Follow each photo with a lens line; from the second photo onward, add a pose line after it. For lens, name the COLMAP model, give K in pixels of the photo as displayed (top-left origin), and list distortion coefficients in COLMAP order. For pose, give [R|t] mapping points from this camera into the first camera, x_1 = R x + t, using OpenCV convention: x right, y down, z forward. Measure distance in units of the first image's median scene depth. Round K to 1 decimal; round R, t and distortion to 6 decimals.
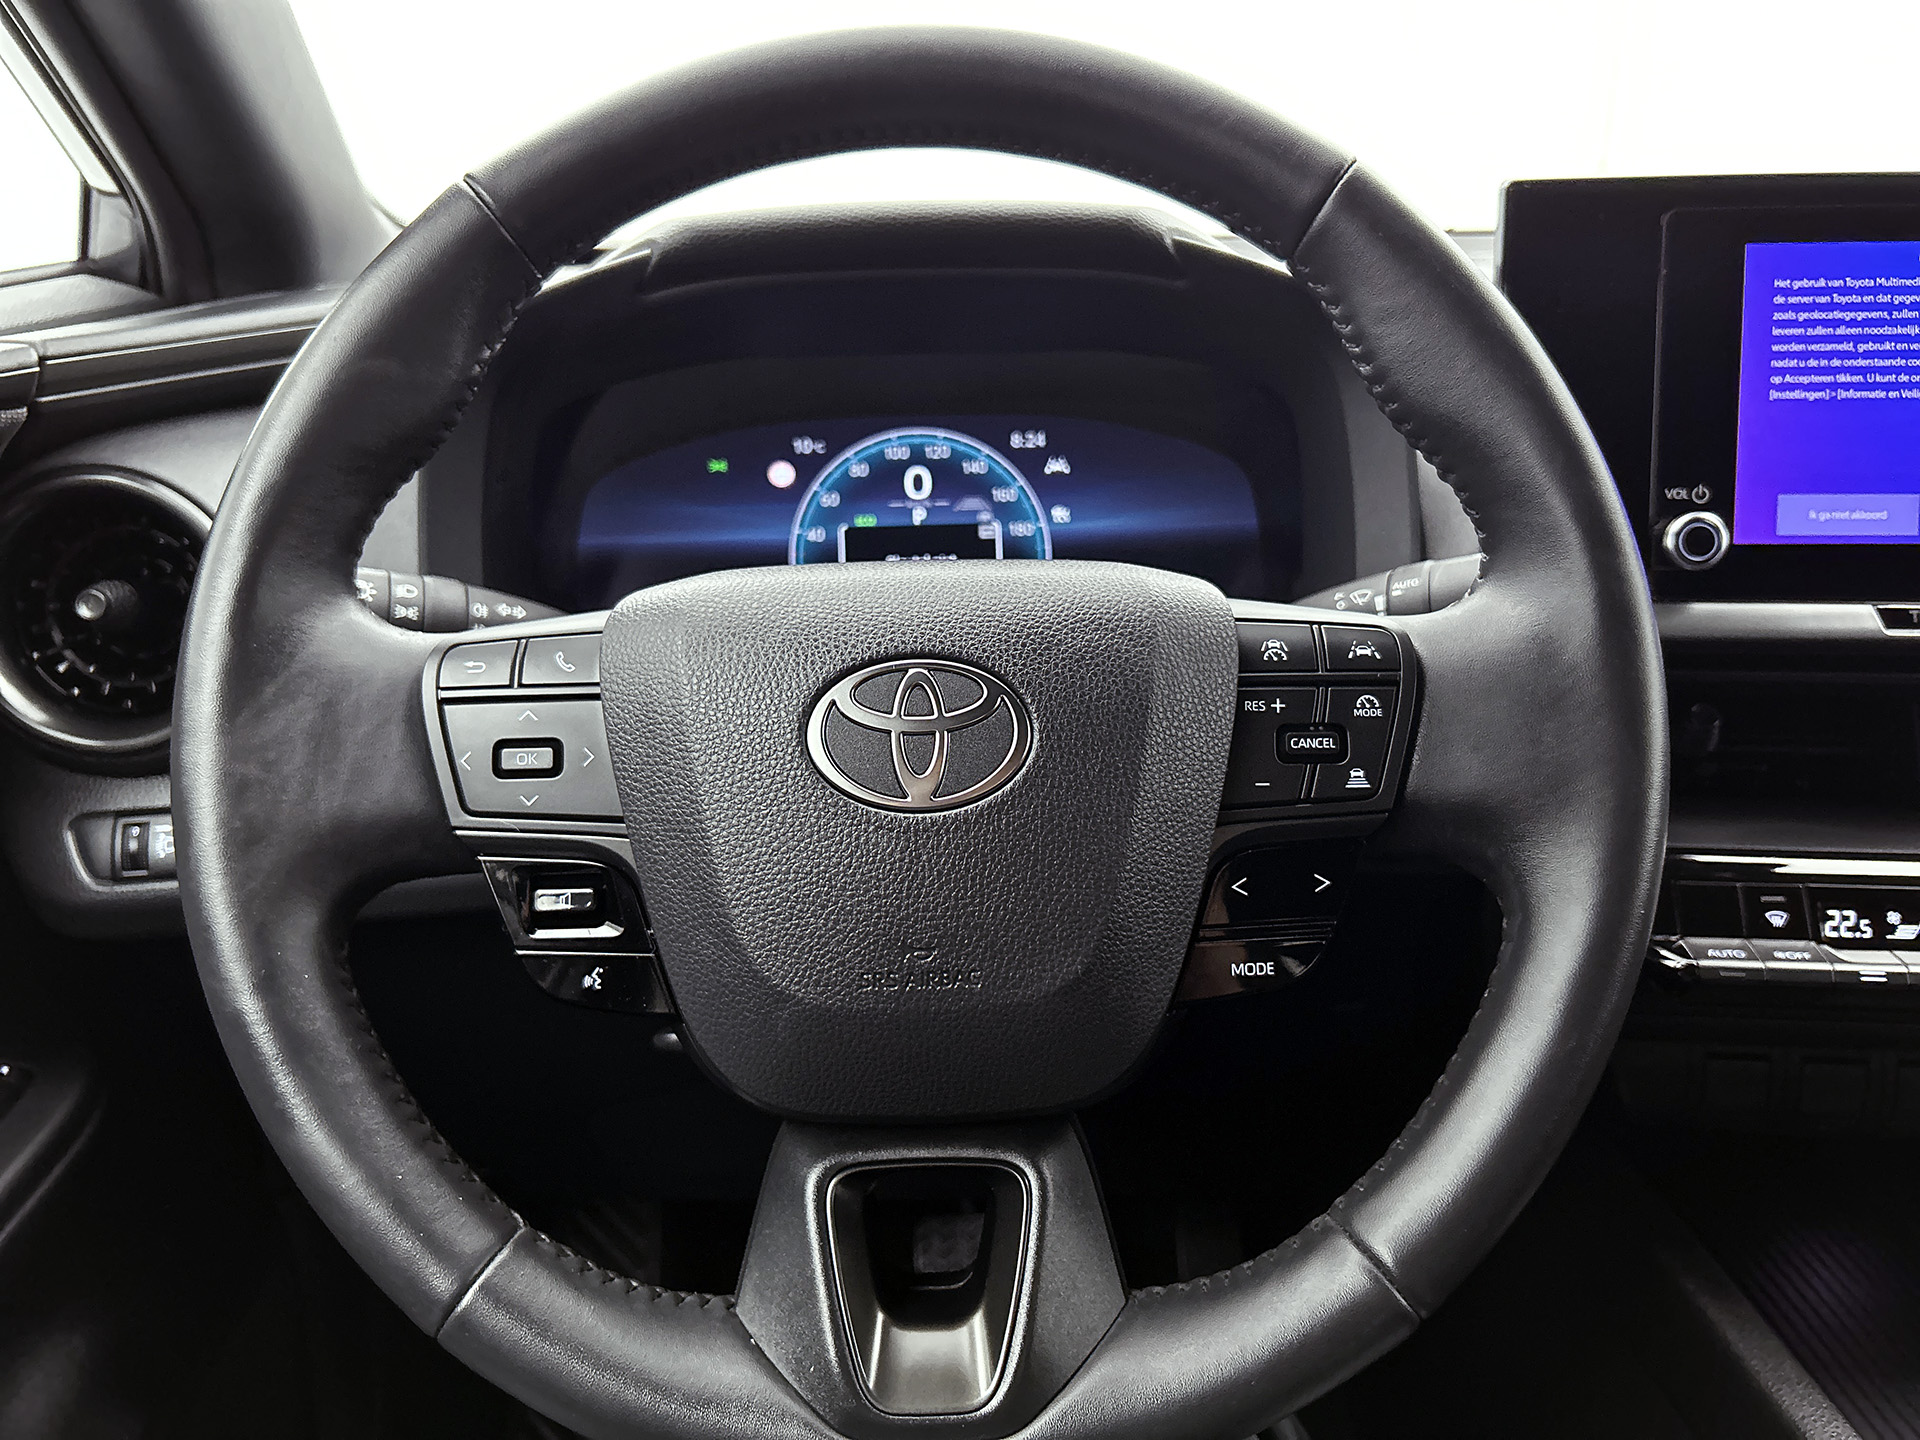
lens RADIAL K [[1479.0, 0, 957.9], [0, 1479.0, 731.1], [0, 0, 1]] dist [0.056221, -0.076851]
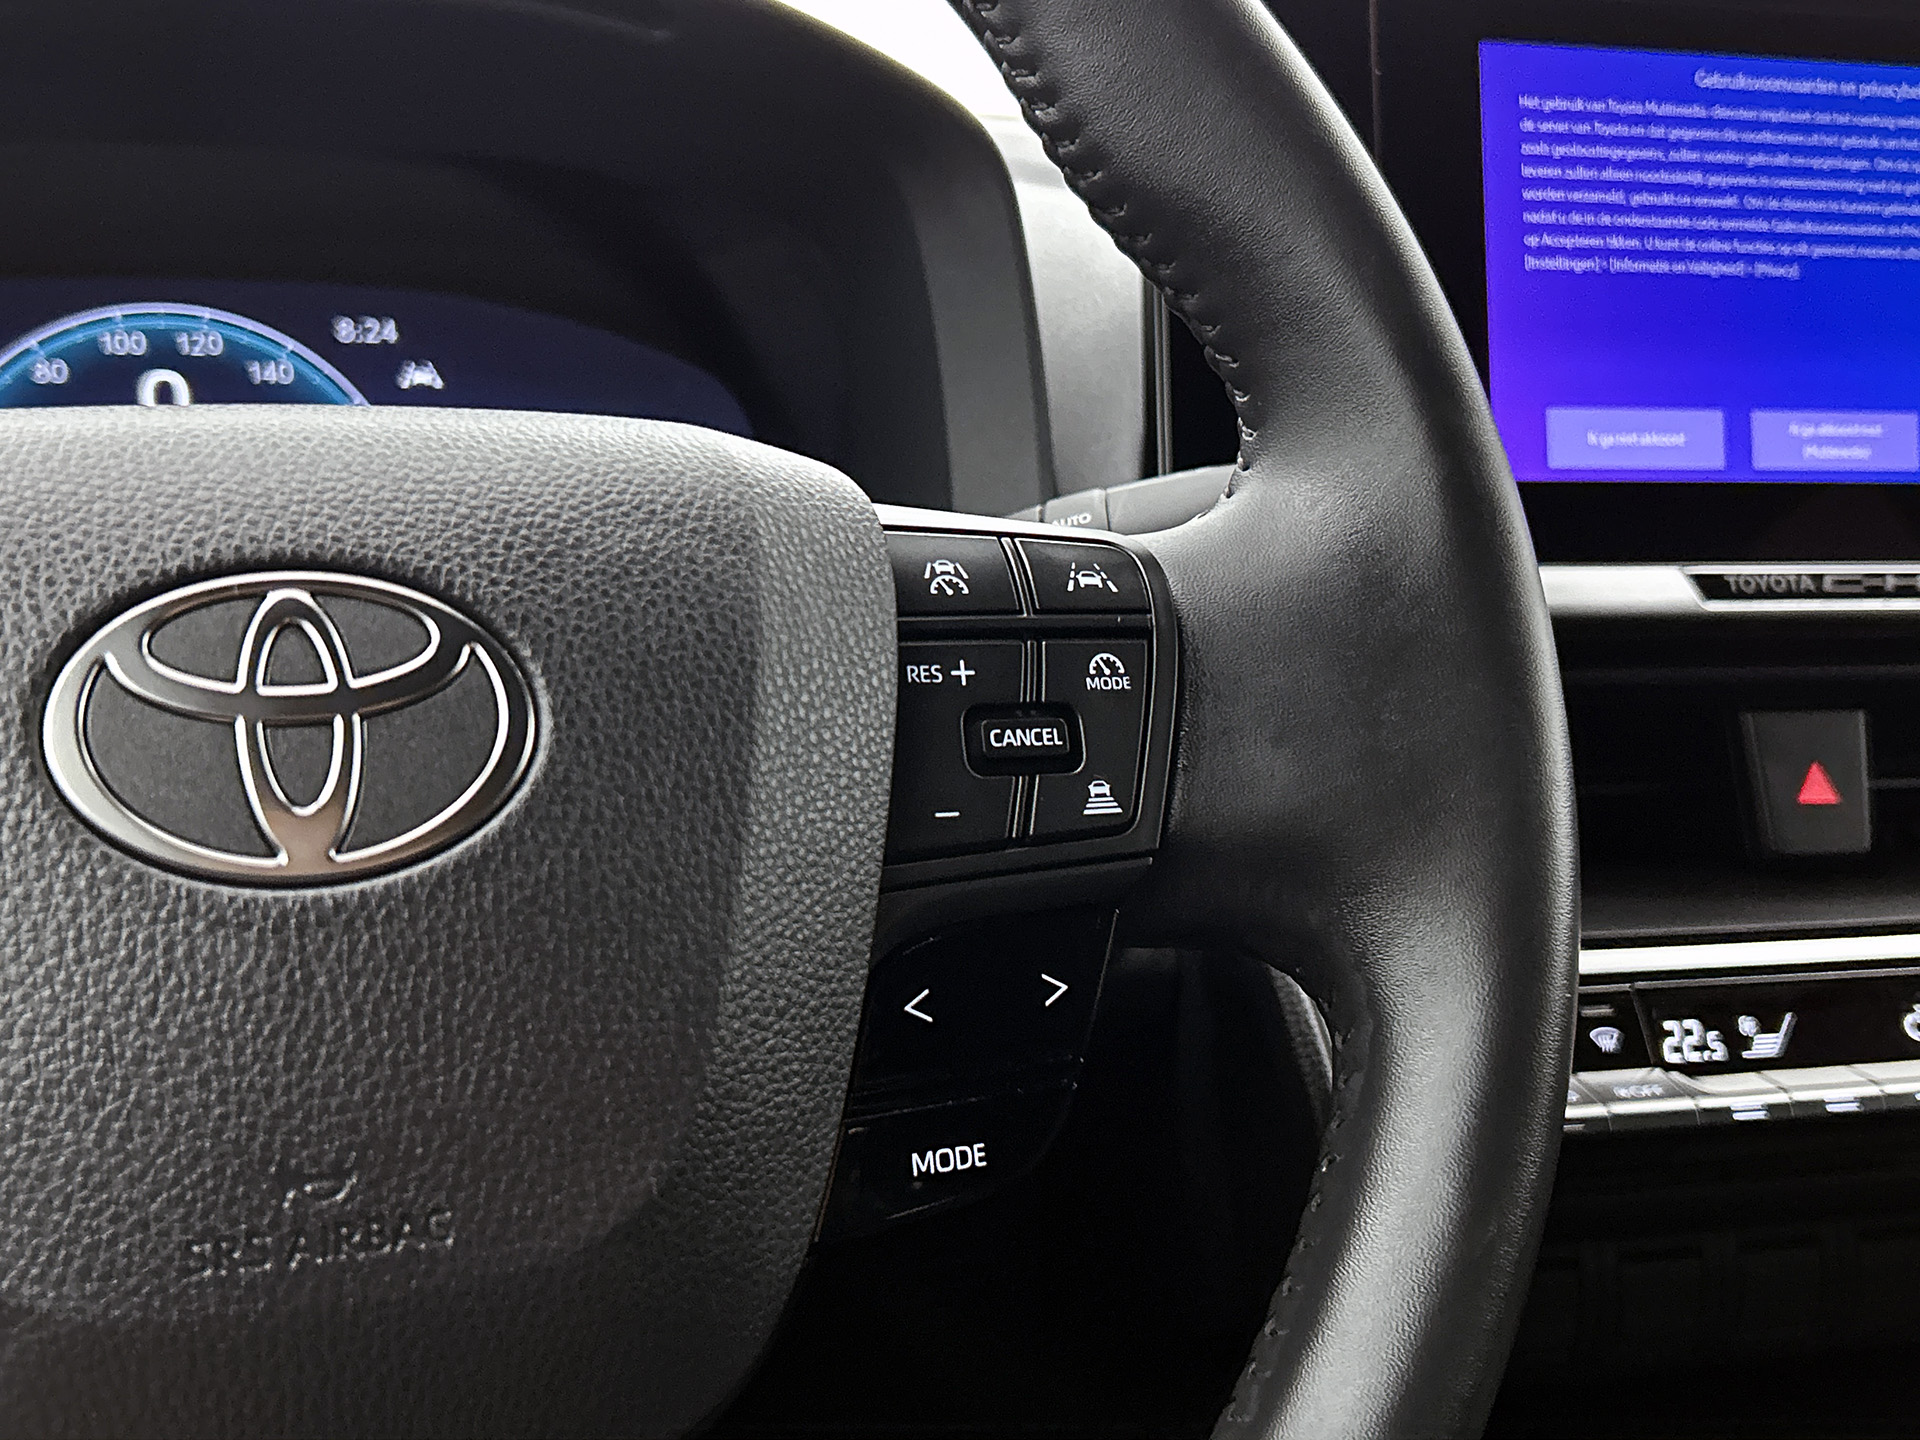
lens RADIAL K [[2176.2, 0, 960.0], [0, 2176.2, 720.0], [0, 0, 1]] dist [0.183862, -0.575211]
pose [[0.936481, -0.026909, 0.349683, -0.068828], [0.060429, 0.994521, -0.085303, 0.068274], [-0.345472, 0.101016, 0.932976, 0.238556]]
